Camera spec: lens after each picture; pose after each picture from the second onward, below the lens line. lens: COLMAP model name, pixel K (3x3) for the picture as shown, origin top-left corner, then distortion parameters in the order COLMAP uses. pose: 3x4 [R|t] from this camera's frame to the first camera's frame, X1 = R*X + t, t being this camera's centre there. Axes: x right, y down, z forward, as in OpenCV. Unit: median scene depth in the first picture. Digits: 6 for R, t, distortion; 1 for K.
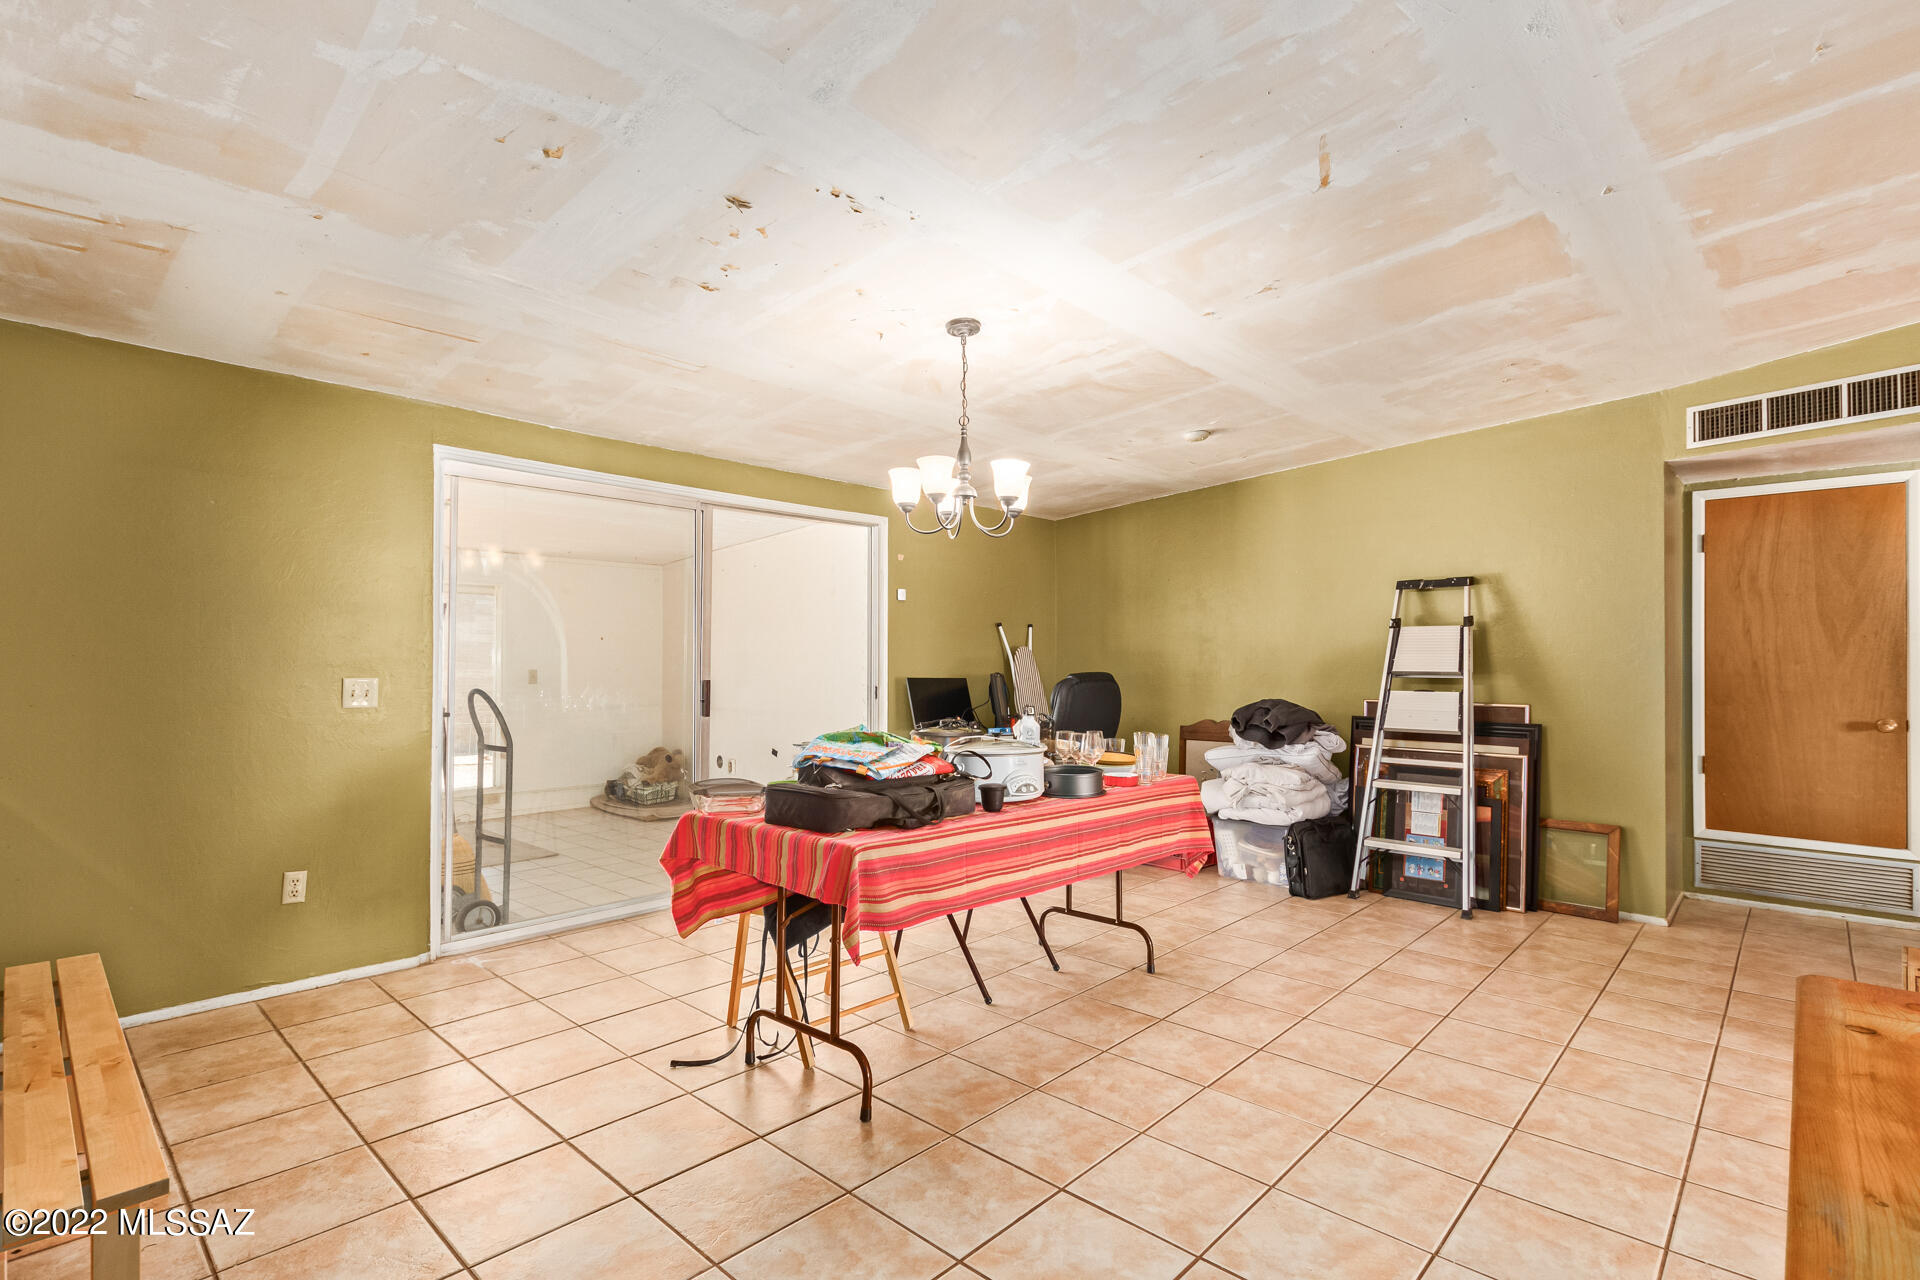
lens RADIAL K [[911.8, 0, 960.0], [0, 911.8, 640.0], [0, 0, 1]] dist [0.008986, -0.000078]
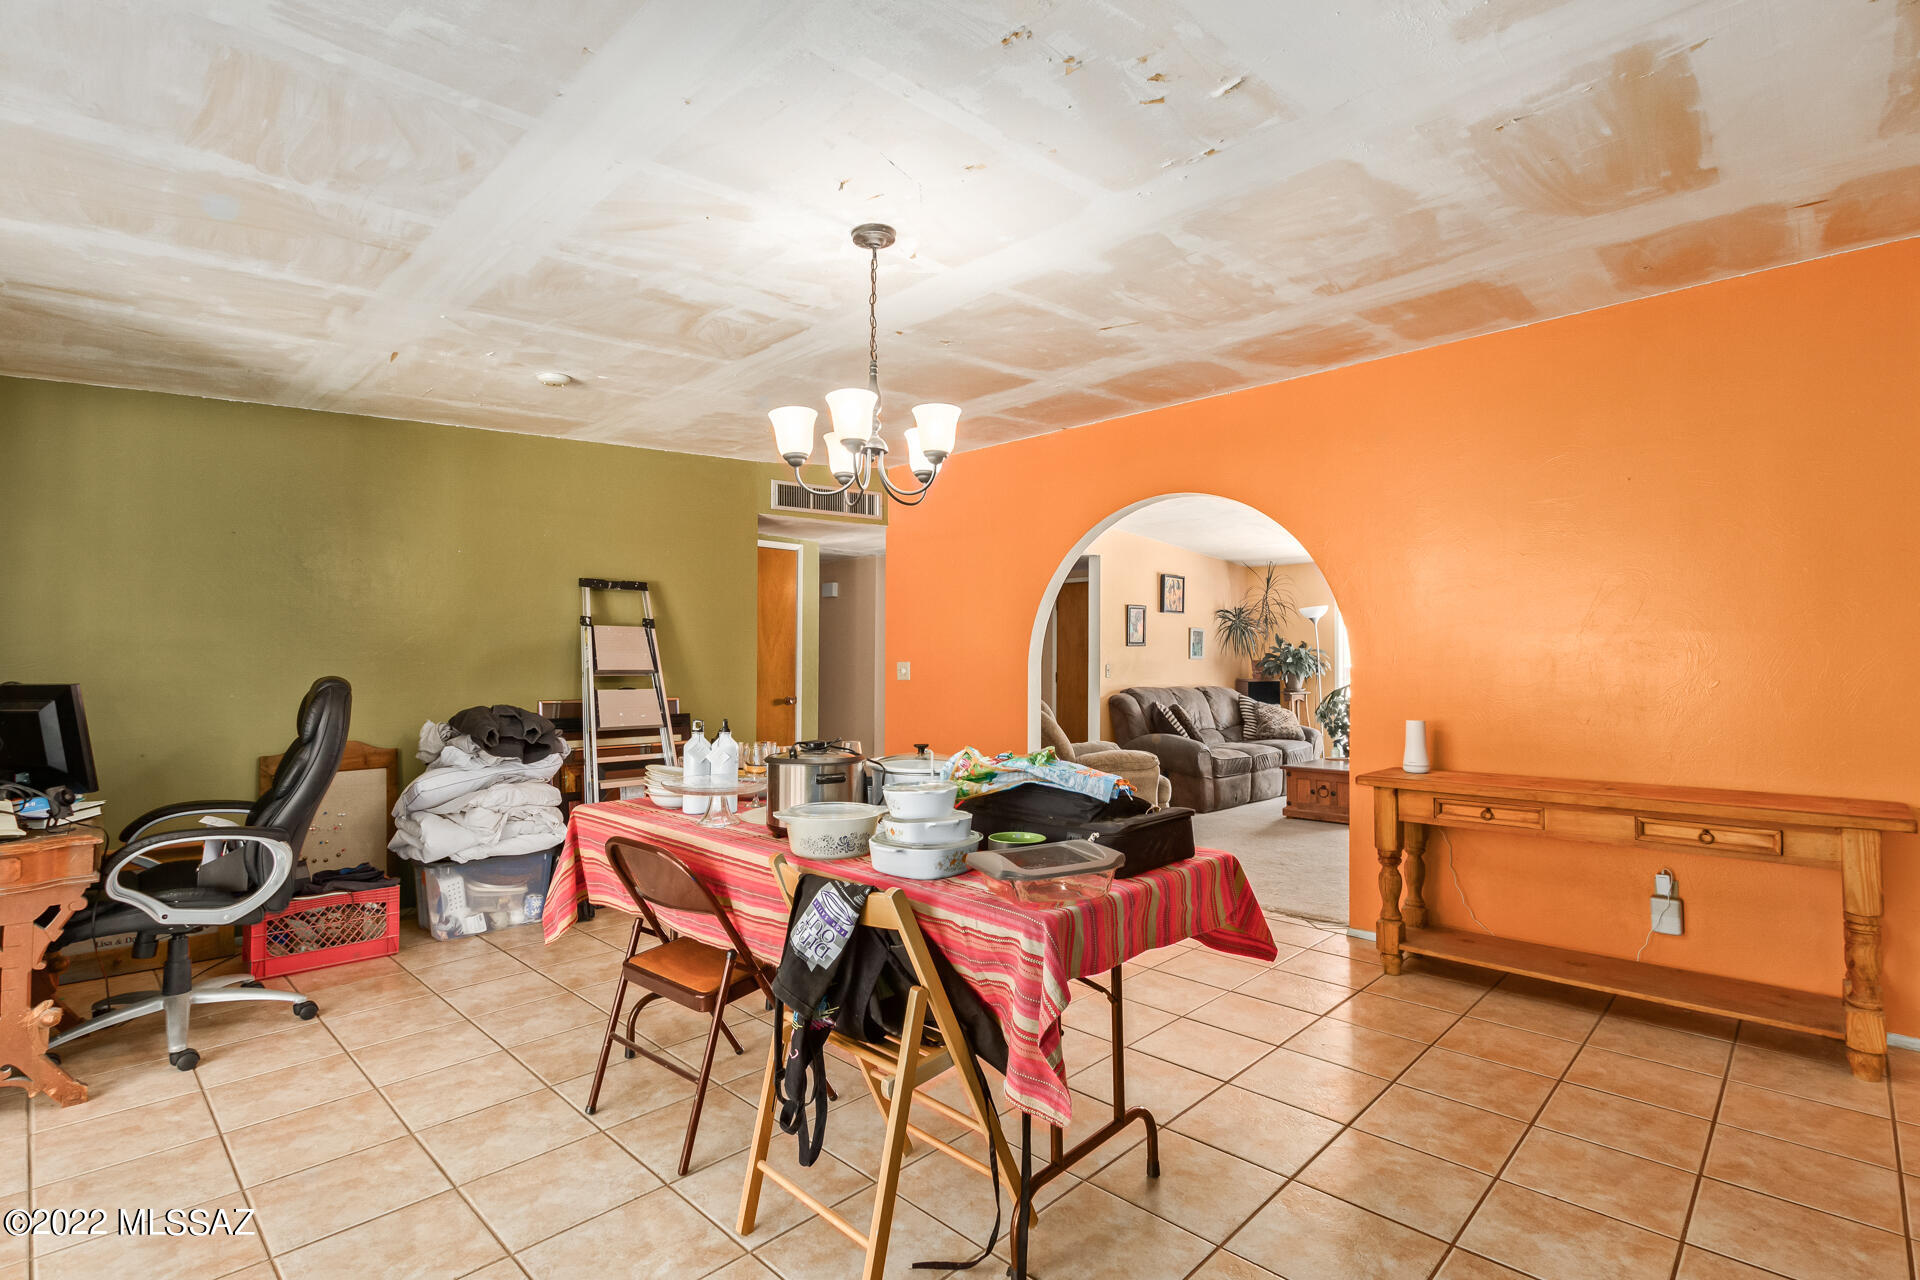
lens RADIAL K [[902.2, 0, 967.3], [0, 902.2, 637.1], [0, 0, 1]] dist [-0.000396, 0.000103]
pose [[0.009155, 0.024912, 0.999648, -0.716121], [-0.028606, 0.999287, -0.024641, 0.016293], [-0.999549, -0.028370, 0.009861, 0.851307]]
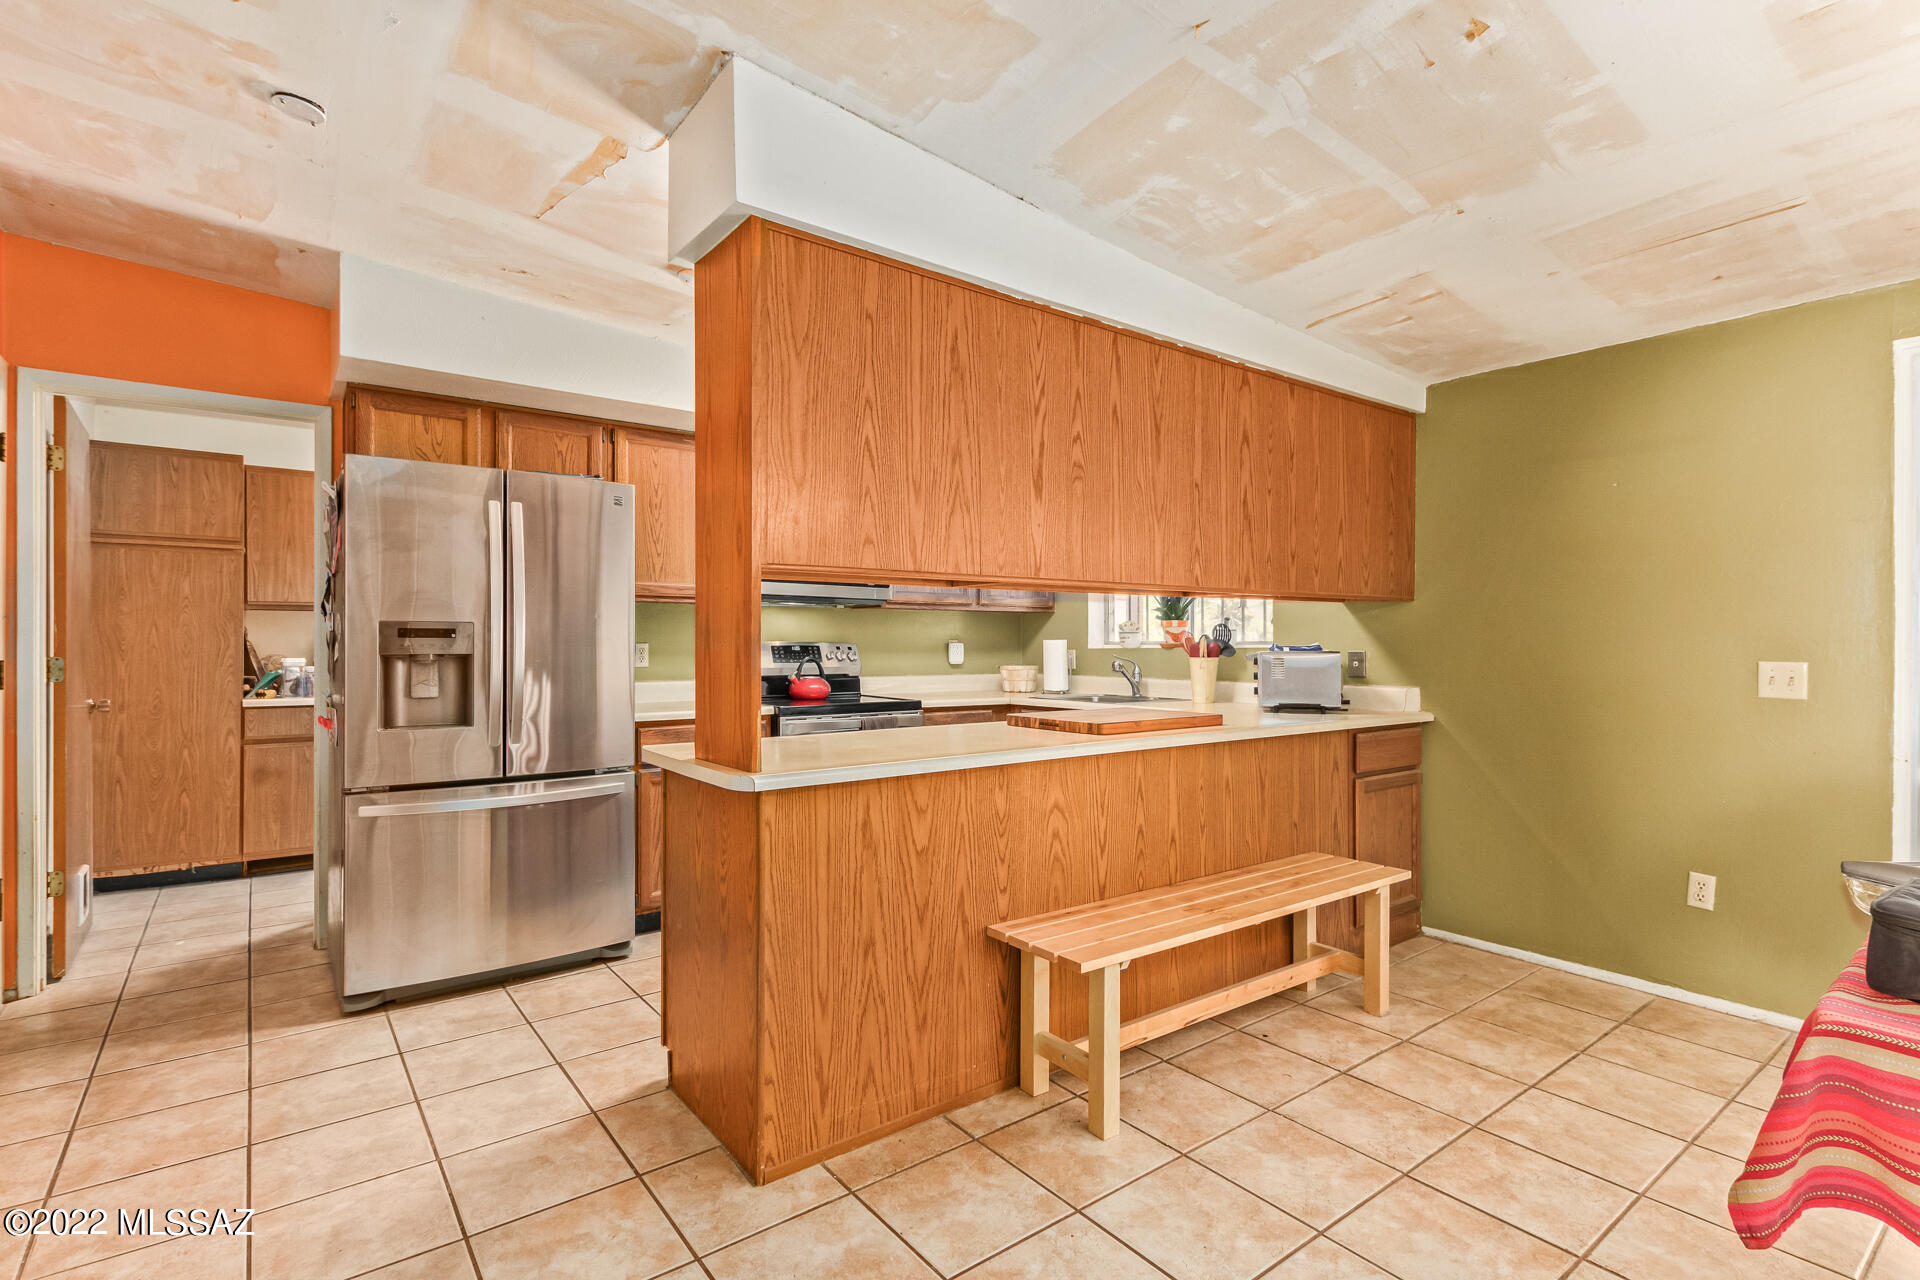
lens RADIAL K [[911.4, 0, 950.9], [0, 911.4, 641.9], [0, 0, 1]] dist [0.016871, 0.000647]
pose [[-0.166936, -0.001377, -0.985967, 0.296910], [0.022988, 0.999722, -0.005289, 0.011000], [0.985700, -0.023548, -0.166858, 0.424172]]
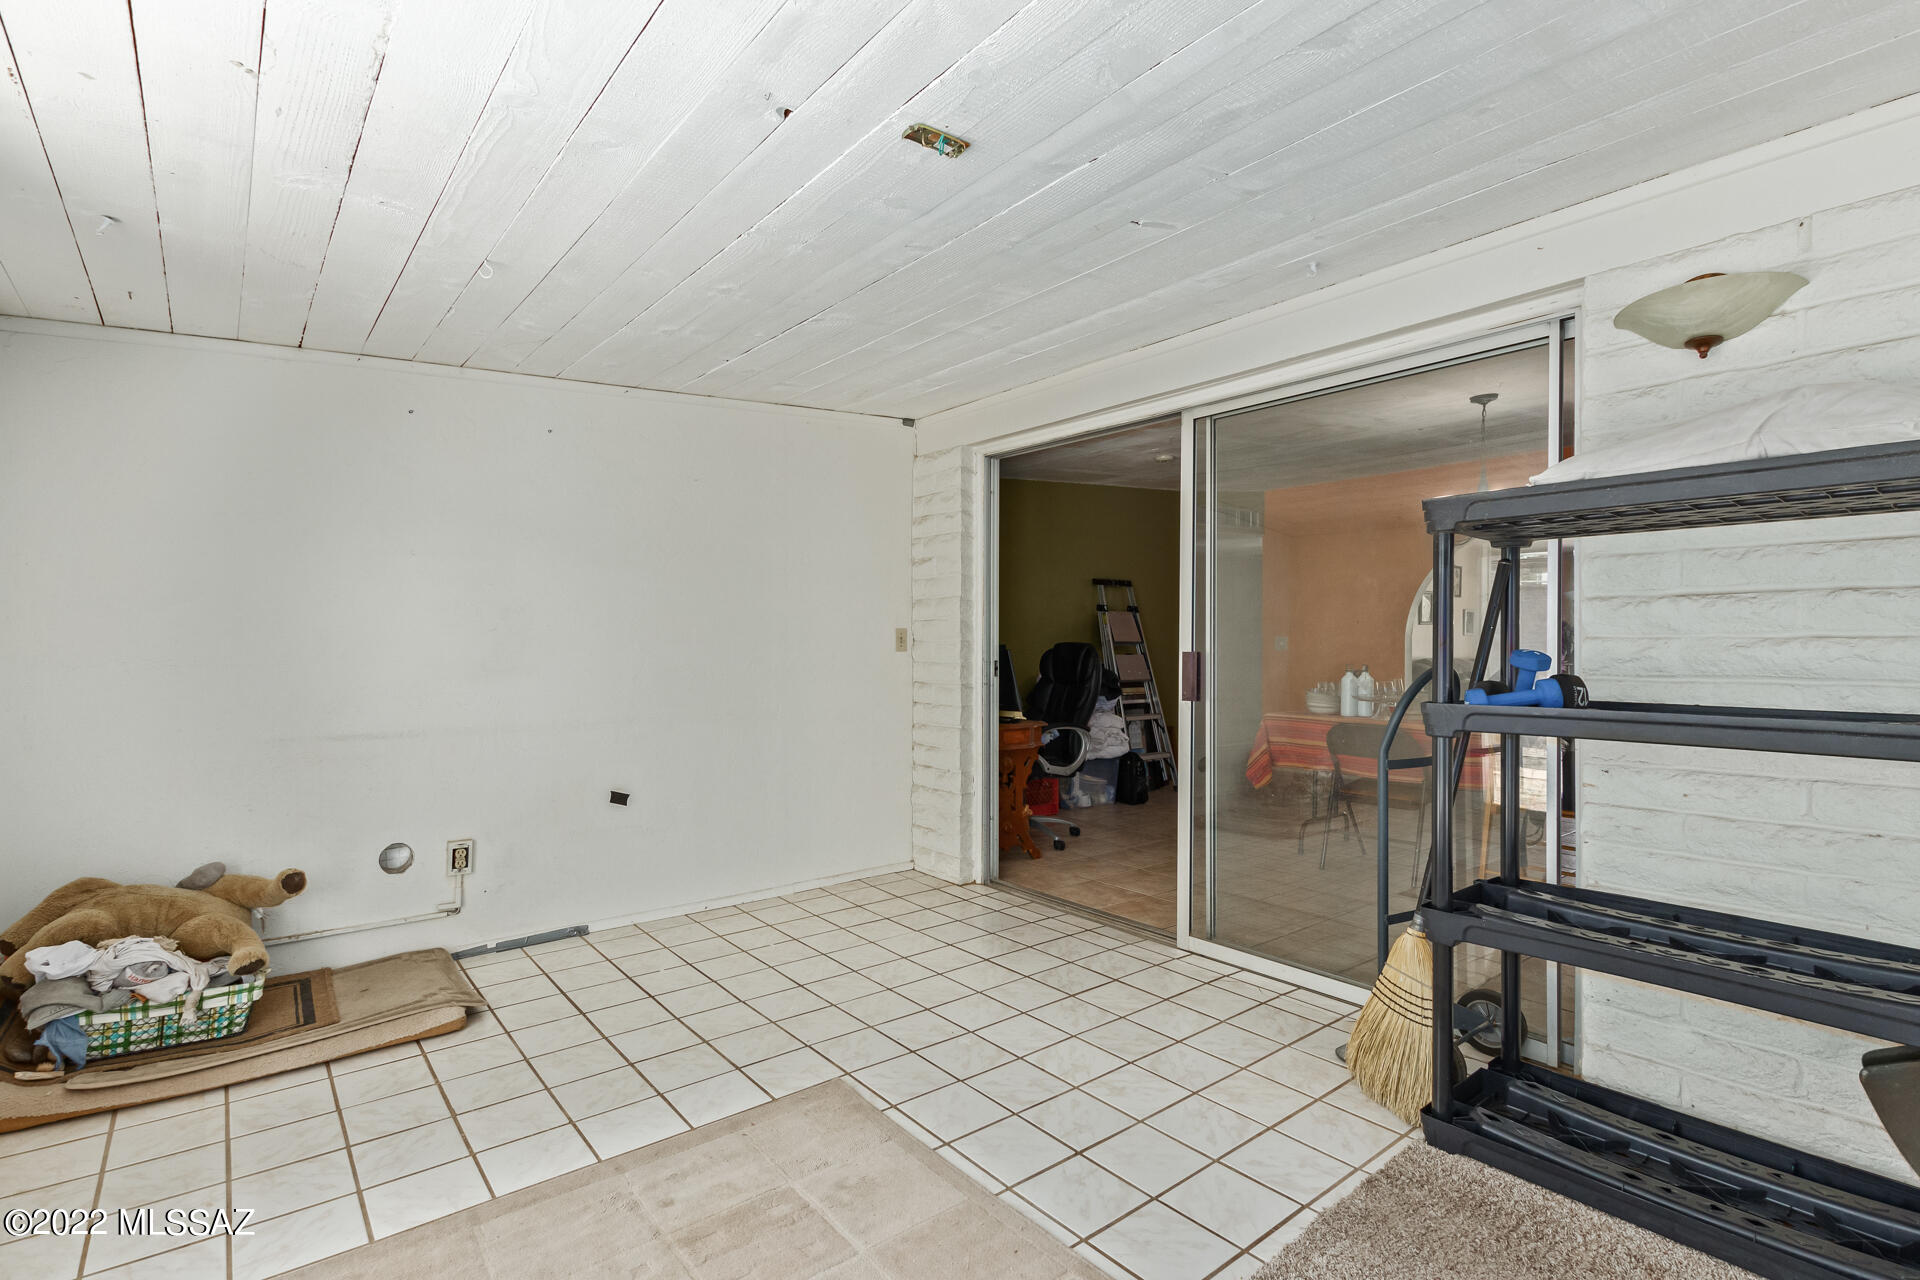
lens RADIAL K [[911.4, 0, 950.9], [0, 911.4, 641.9], [0, 0, 1]] dist [0.016871, 0.000647]
pose [[0.142392, -0.001357, 0.989809, -1.437230], [-0.025666, 0.999658, 0.005062, 0.049177], [-0.989478, -0.026126, 0.142308, 1.507680]]
